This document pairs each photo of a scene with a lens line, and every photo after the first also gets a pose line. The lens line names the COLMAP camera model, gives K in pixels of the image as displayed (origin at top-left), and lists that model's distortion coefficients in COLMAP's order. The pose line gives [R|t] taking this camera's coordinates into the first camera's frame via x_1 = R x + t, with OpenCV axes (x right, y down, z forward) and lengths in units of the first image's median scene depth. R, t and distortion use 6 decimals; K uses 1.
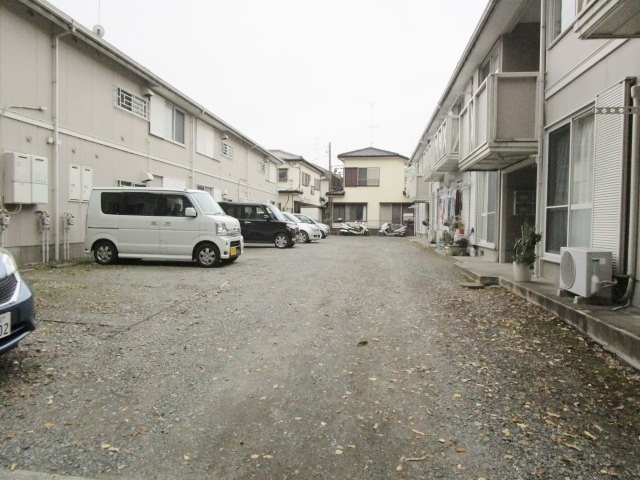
lens RADIAL K [[456.2, 0, 320.0], [0, 456.2, 240.0], [0, 0, 1]] dist [-0.040229, 0.025084]
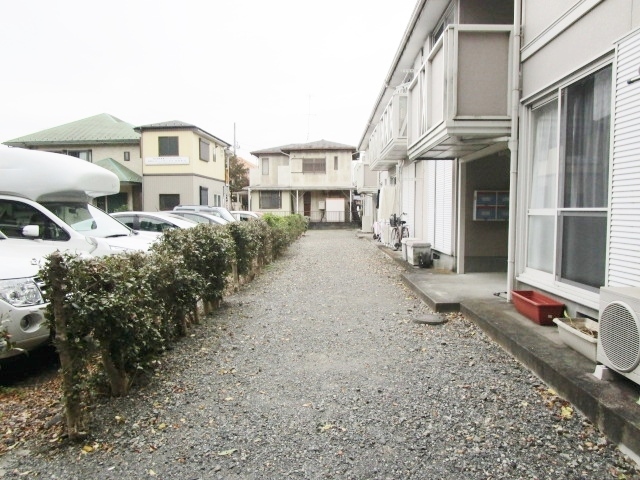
lens RADIAL K [[456.2, 0, 320.0], [0, 456.2, 240.0], [0, 0, 1]] dist [-0.040229, 0.025084]
pose [[0.994432, -0.018257, 0.103791, 0.089051], [0.015691, 0.999552, 0.025492, -0.044455], [-0.104210, -0.023722, 0.994272, 0.289231]]
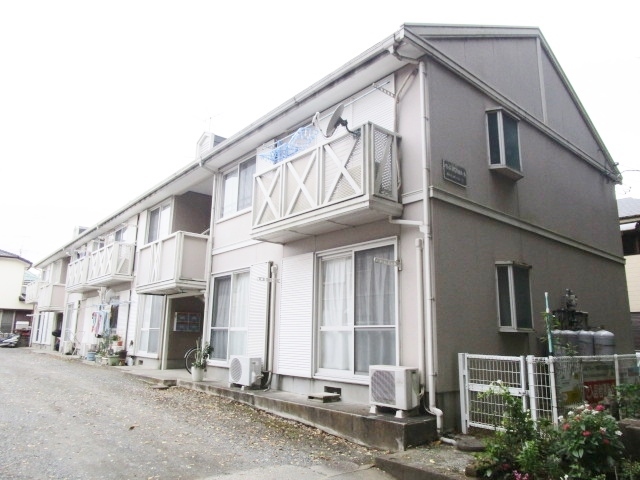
lens RADIAL K [[456.2, 0, 320.0], [0, 456.2, 240.0], [0, 0, 1]] dist [-0.040229, 0.025084]
pose [[0.676430, 0.156068, 0.719781, -0.348266], [0.017428, 0.973625, -0.227486, -0.008095], [-0.736300, 0.166423, 0.655870, -0.258971]]
